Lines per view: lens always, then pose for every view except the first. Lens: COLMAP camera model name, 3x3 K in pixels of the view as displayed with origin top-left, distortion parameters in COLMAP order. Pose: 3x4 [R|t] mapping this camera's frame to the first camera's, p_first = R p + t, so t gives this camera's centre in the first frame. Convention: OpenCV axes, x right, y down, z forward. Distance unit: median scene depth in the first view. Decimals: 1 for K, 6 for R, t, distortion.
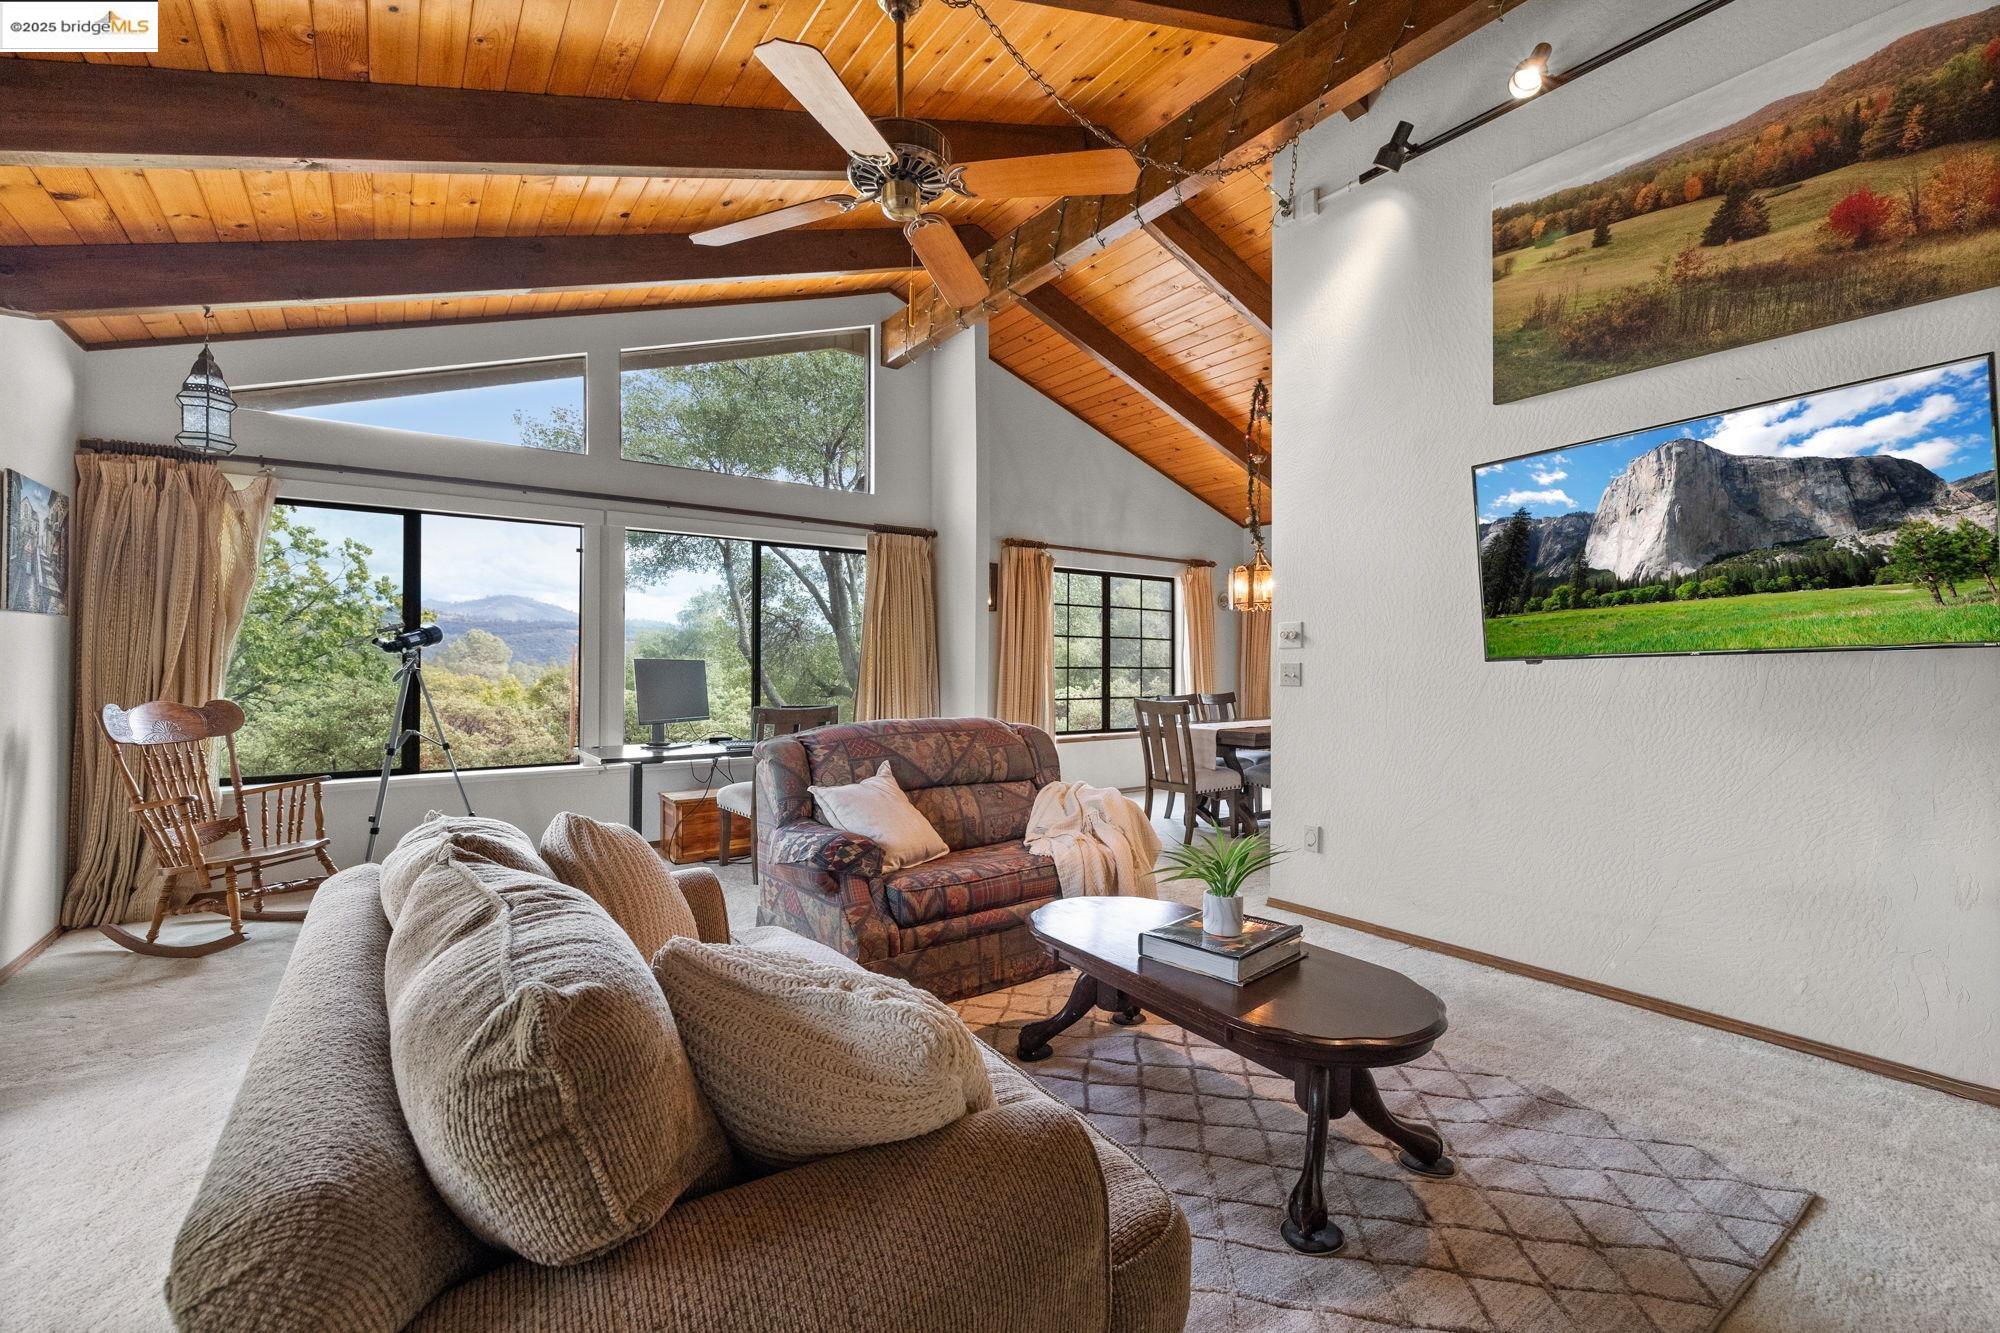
lens RADIAL K [[840.7, 0, 1004.5], [0, 840.7, 673.2], [0, 0, 1]] dist [0.001735, -0.000038]
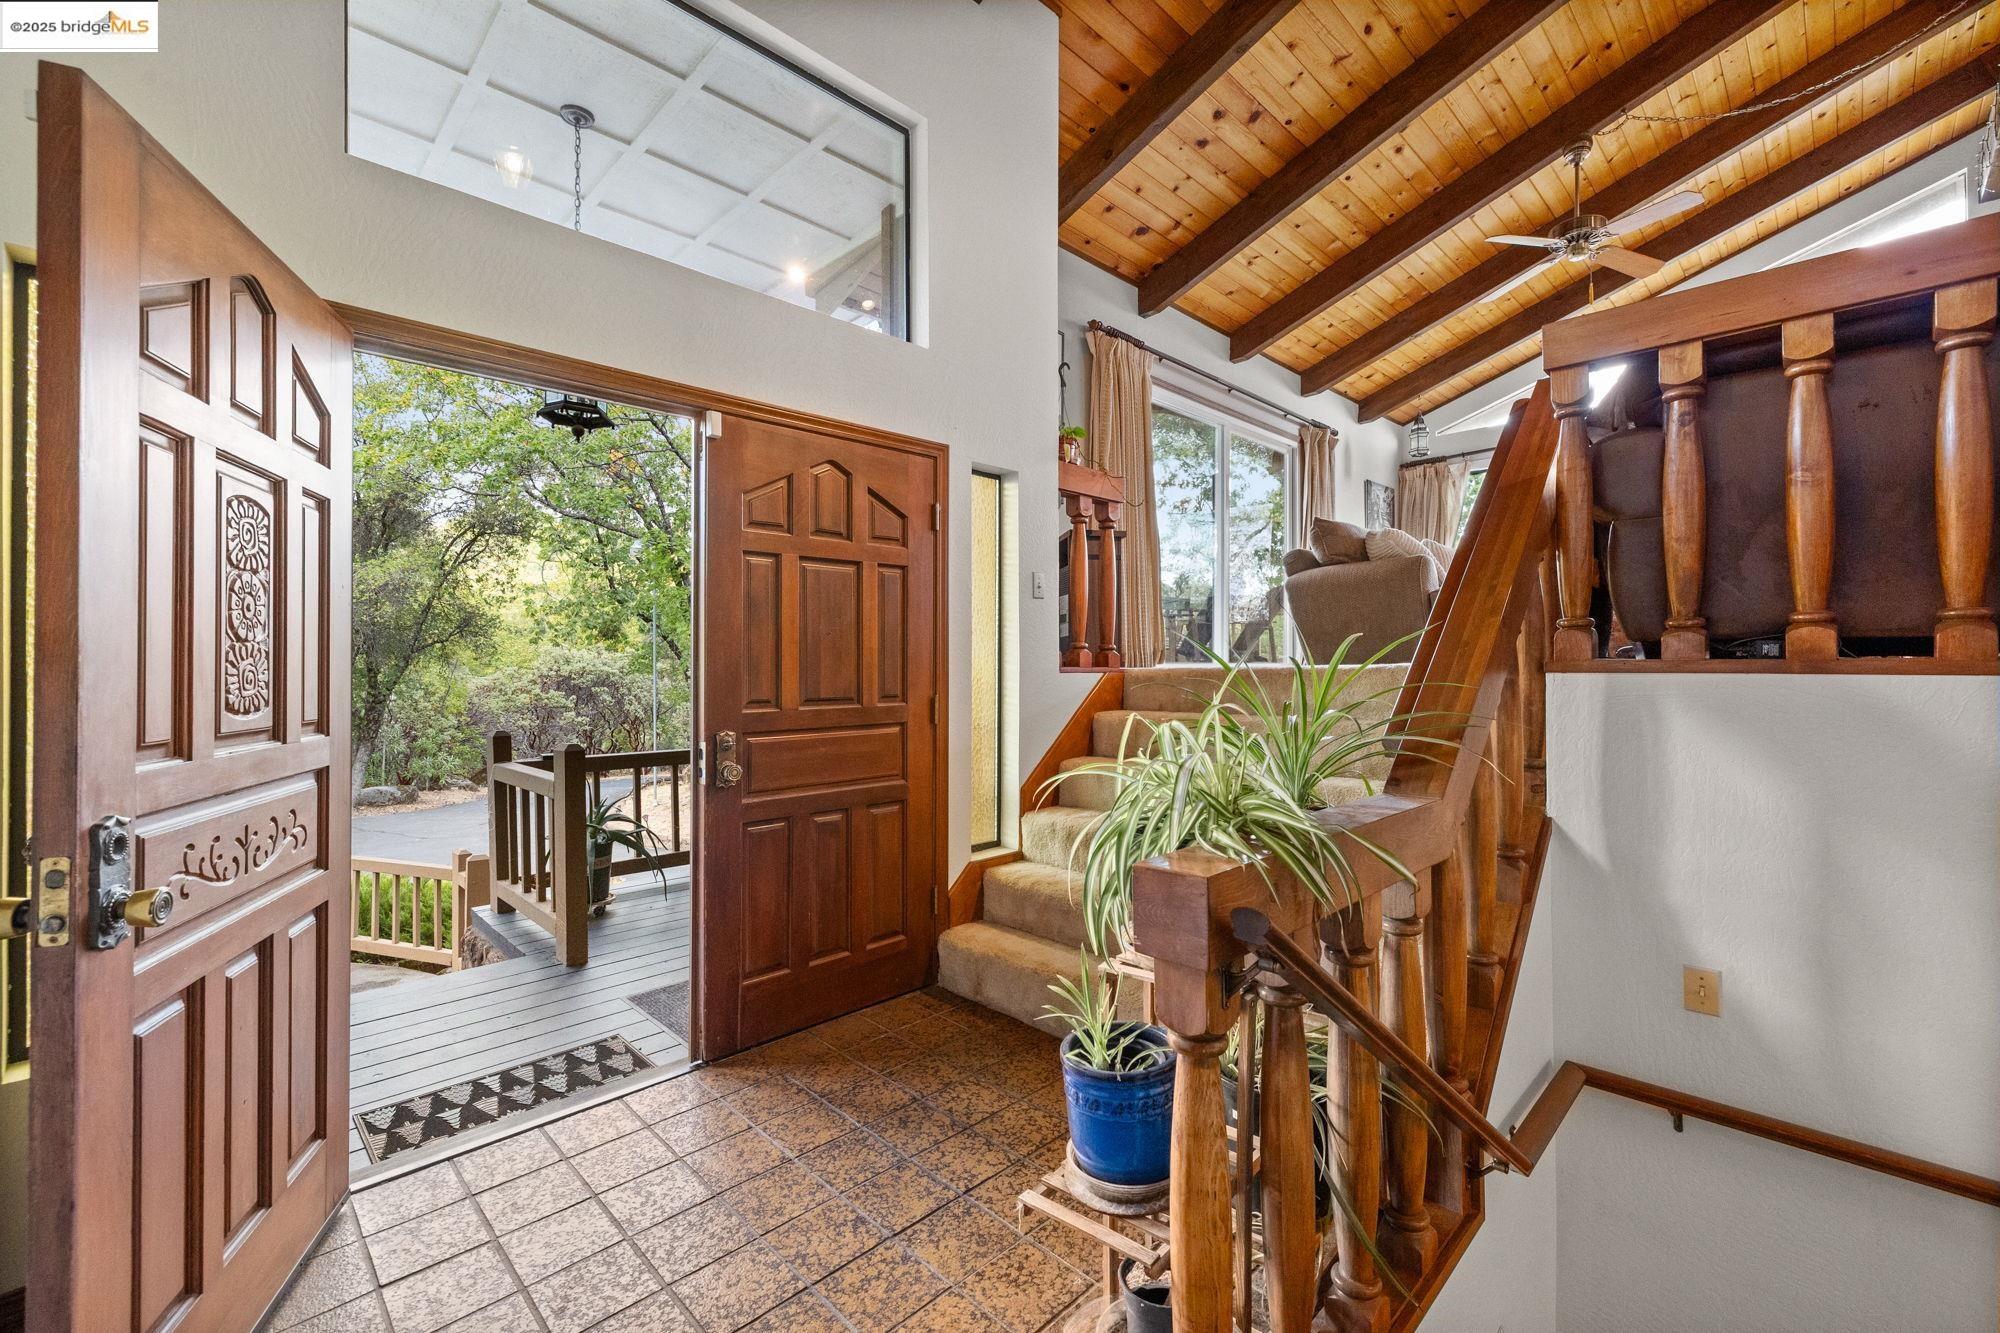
lens RADIAL K [[840.7, 0, 1003.1], [0, 840.7, 659.6], [0, 0, 1]] dist [0.001735, -0.000038]
pose [[0.158390, -0.009430, -0.987332, 1.147963], [-0.004263, 0.999939, -0.010234, 0.328765], [0.987367, 0.005830, 0.158340, -0.502630]]
